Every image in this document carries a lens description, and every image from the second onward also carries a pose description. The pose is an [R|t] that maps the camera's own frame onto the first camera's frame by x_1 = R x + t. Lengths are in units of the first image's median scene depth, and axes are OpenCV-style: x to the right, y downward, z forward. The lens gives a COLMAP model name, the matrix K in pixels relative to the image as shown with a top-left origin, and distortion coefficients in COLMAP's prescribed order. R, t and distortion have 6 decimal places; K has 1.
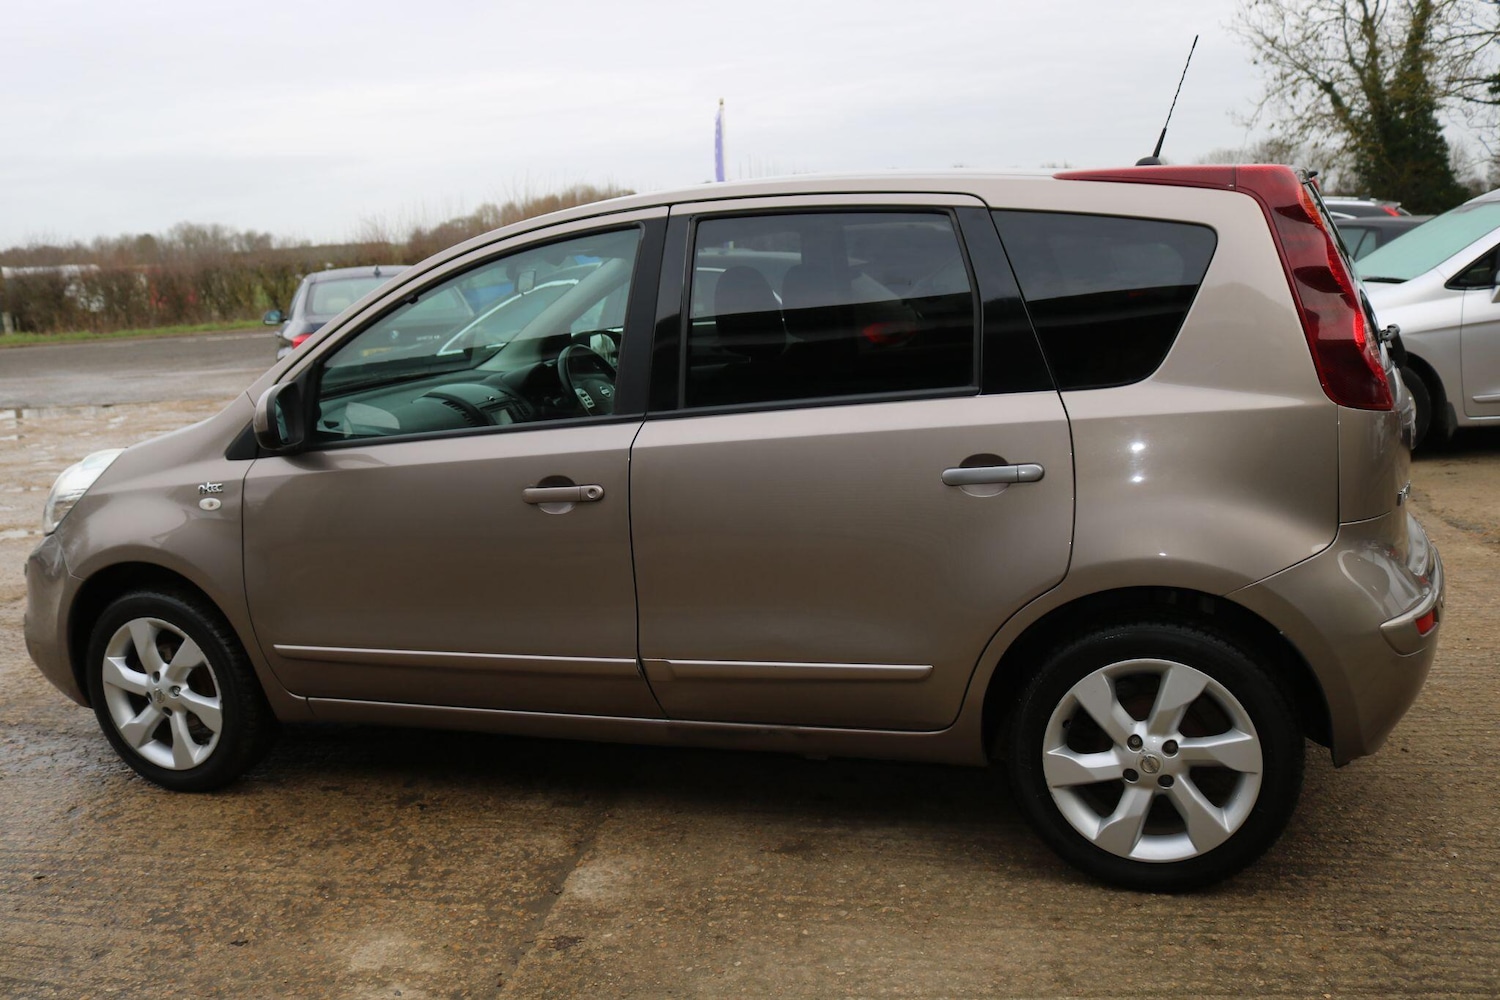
lens RADIAL K [[1322.8, 0, 740.4], [0, 1322.8, 492.2], [0, 0, 1]] dist [-0.150776, 0.130078]
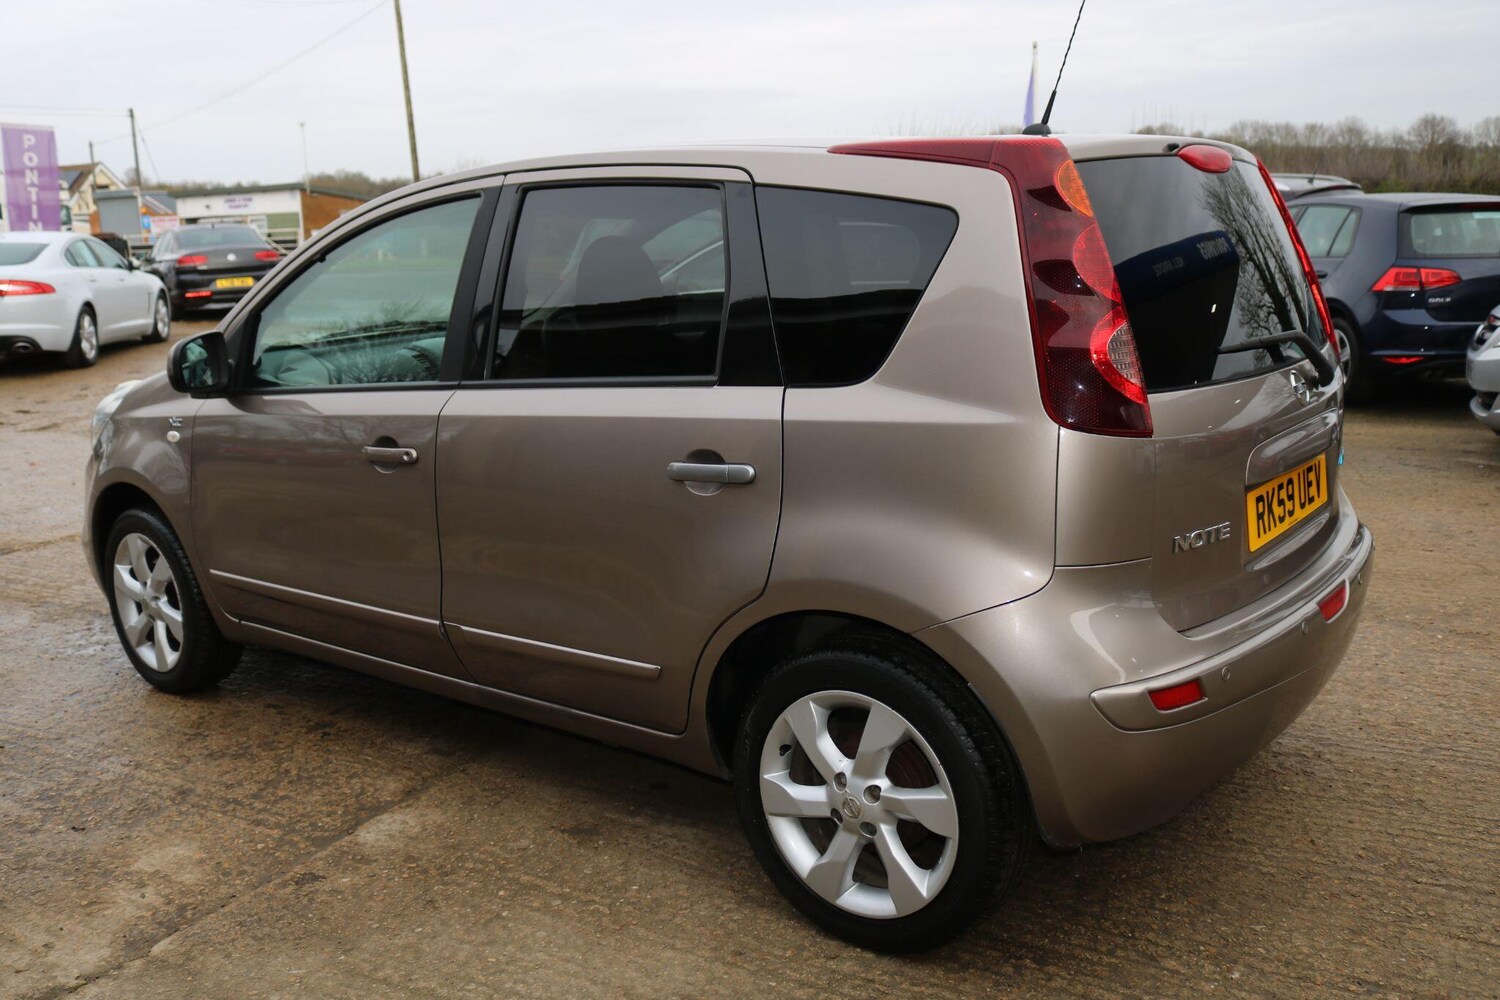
lens RADIAL K [[1322.8, 0, 738.8], [0, 1322.8, 487.5], [0, 0, 1]] dist [-0.150776, 0.130078]
pose [[0.951354, 0.087568, -0.295395, 0.425700], [-0.075516, 0.995788, 0.051987, -0.046505], [0.298703, -0.027151, 0.953960, 0.099114]]
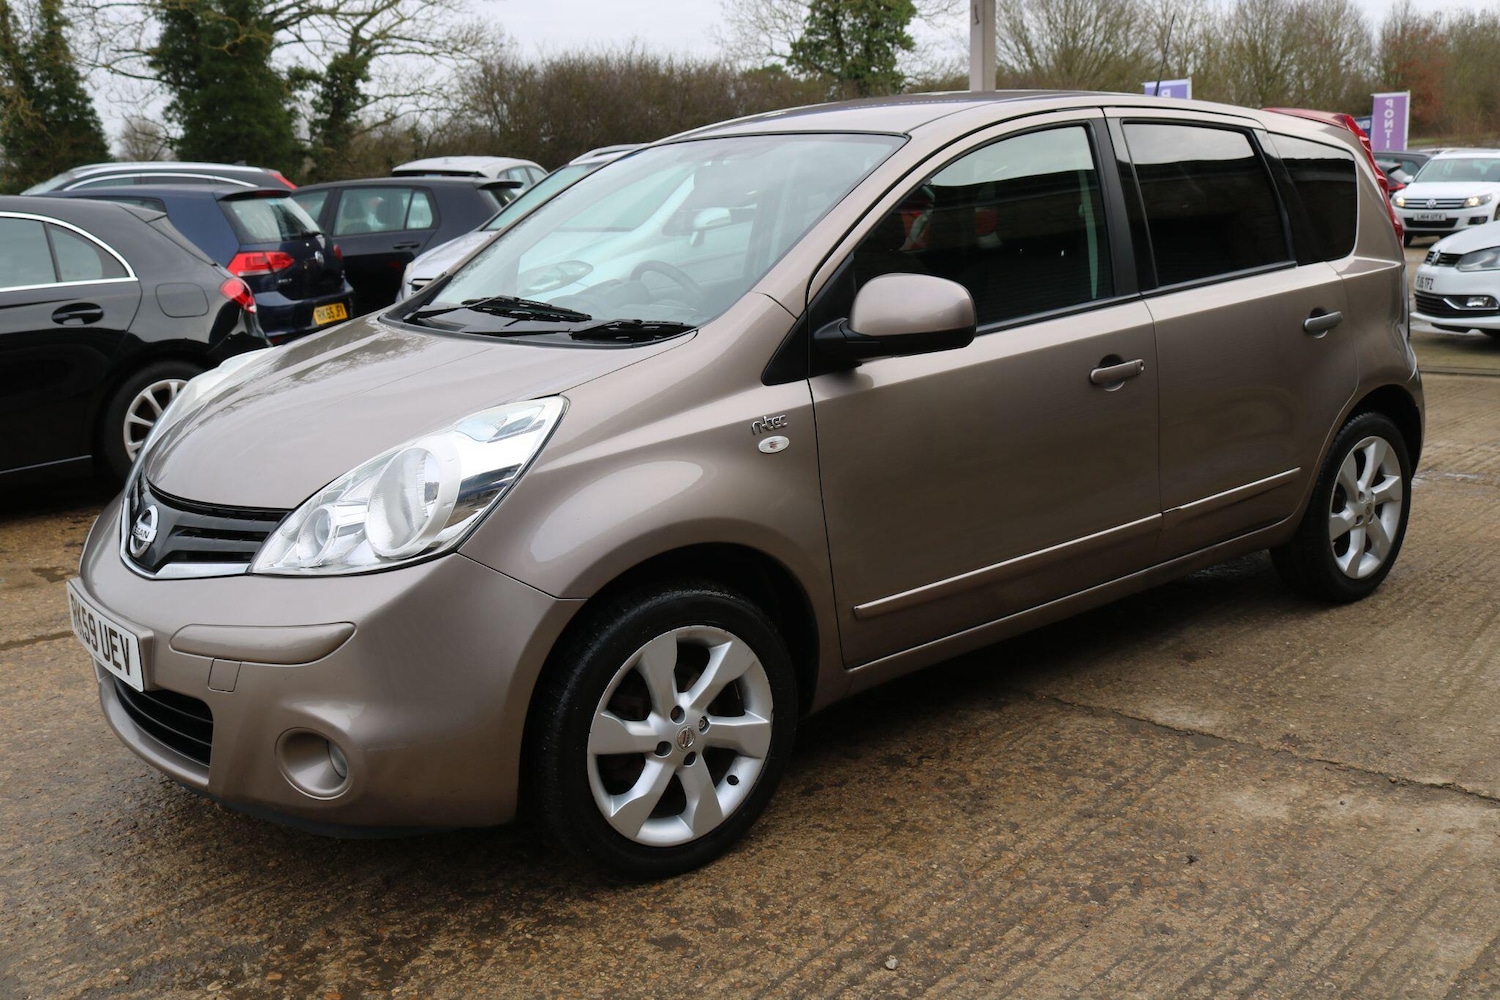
lens RADIAL K [[1465.2, 0, 760.8], [0, 1465.2, 496.1], [0, 0, 1]] dist [-0.084118, 0.000000]
pose [[0.508482, -0.139144, 0.849756, -1.269589], [0.149089, 0.986179, 0.072270, -0.026798], [-0.848067, 0.089941, 0.522200, 0.629200]]
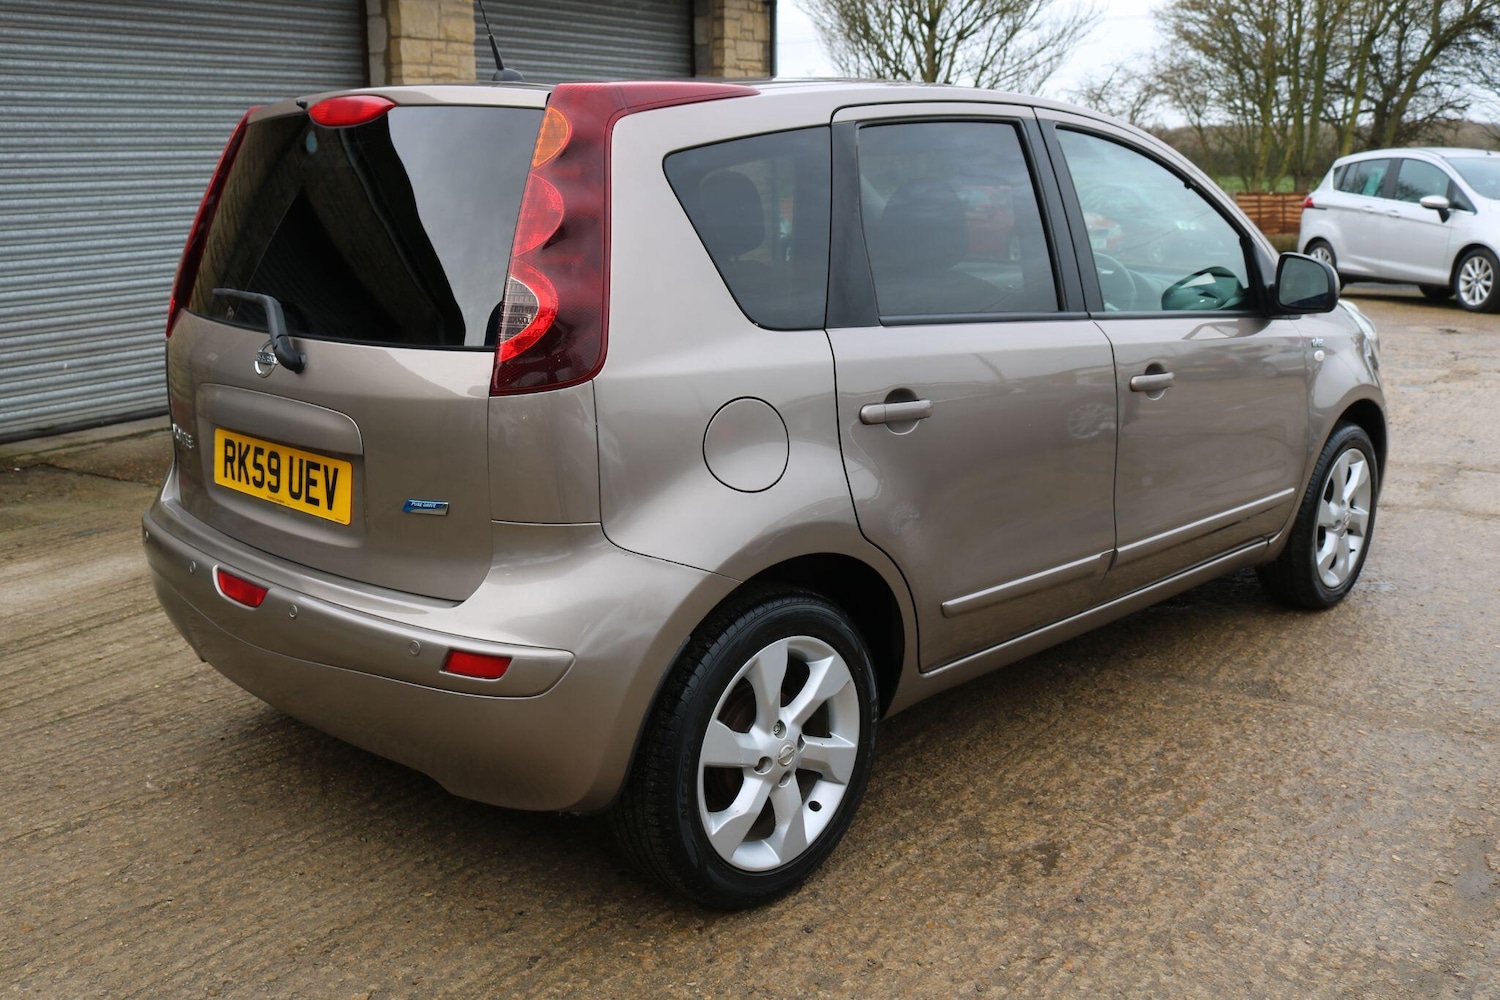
lens RADIAL K [[1465.2, 0, 743.2], [0, 1465.2, 481.1], [0, 0, 1]] dist [-0.084118, 0.000000]
pose [[-0.401159, 0.252412, -0.880545, 1.204807], [-0.138814, 0.933431, 0.330813, -0.359469], [0.905429, 0.254940, -0.339416, 1.595899]]
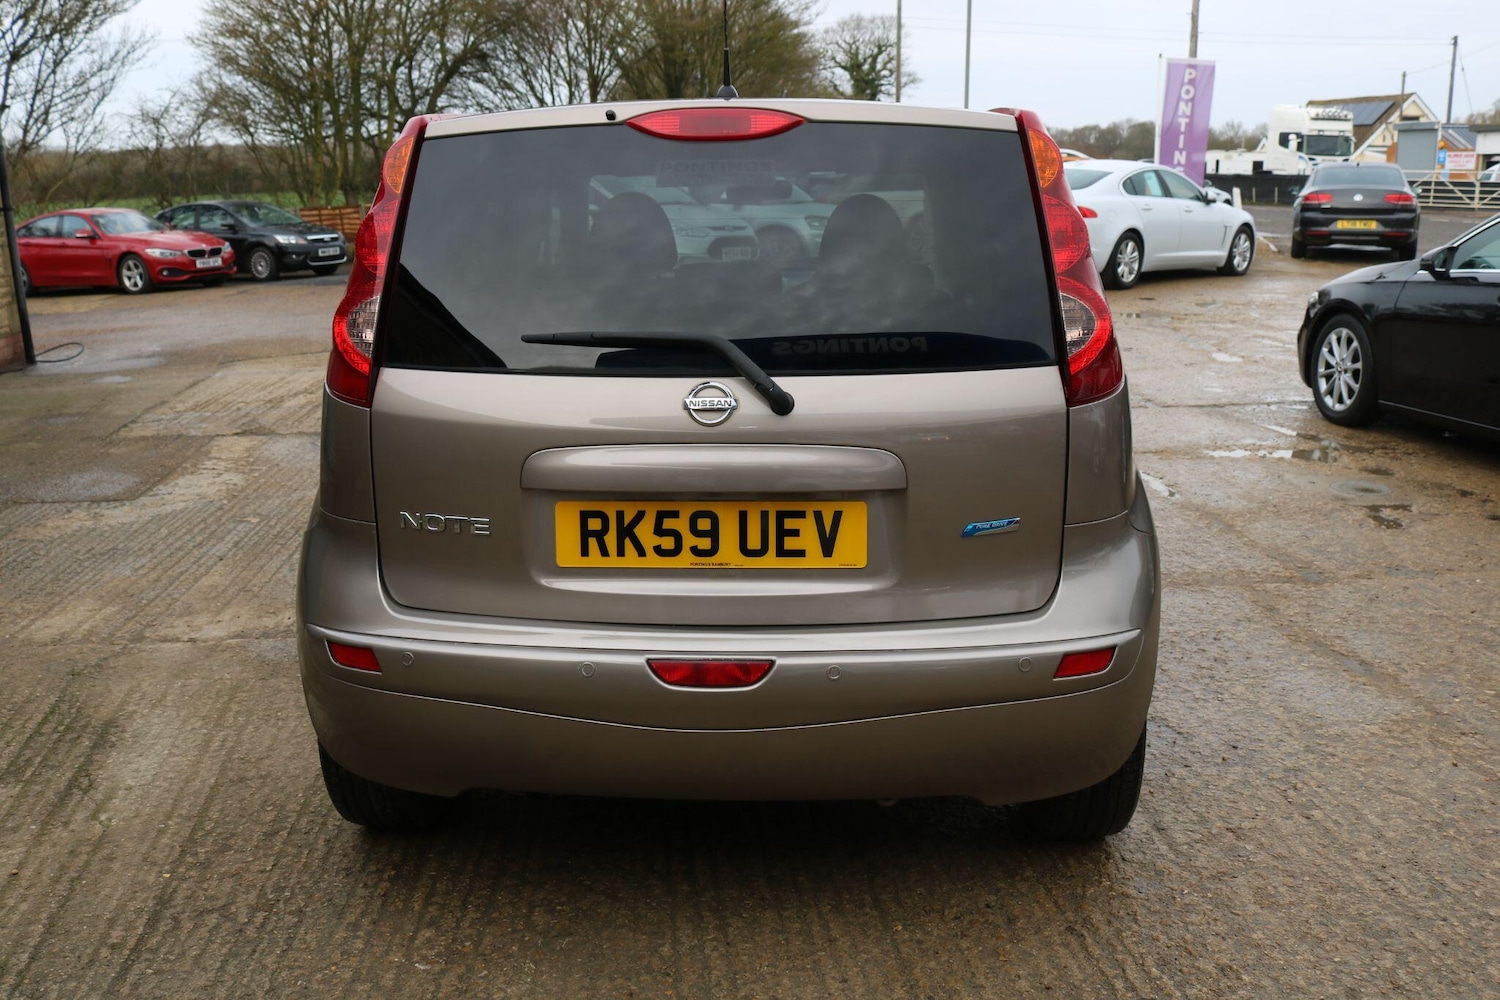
lens RADIAL K [[1366.7, 0, 759.2], [0, 1366.7, 469.0], [0, 0, 1]] dist [-0.090664, 0.000000]
pose [[0.313117, 0.254729, -0.914916, 1.212574], [-0.179560, 0.961862, 0.206348, -0.219016], [0.932586, 0.099671, 0.346915, 0.782930]]
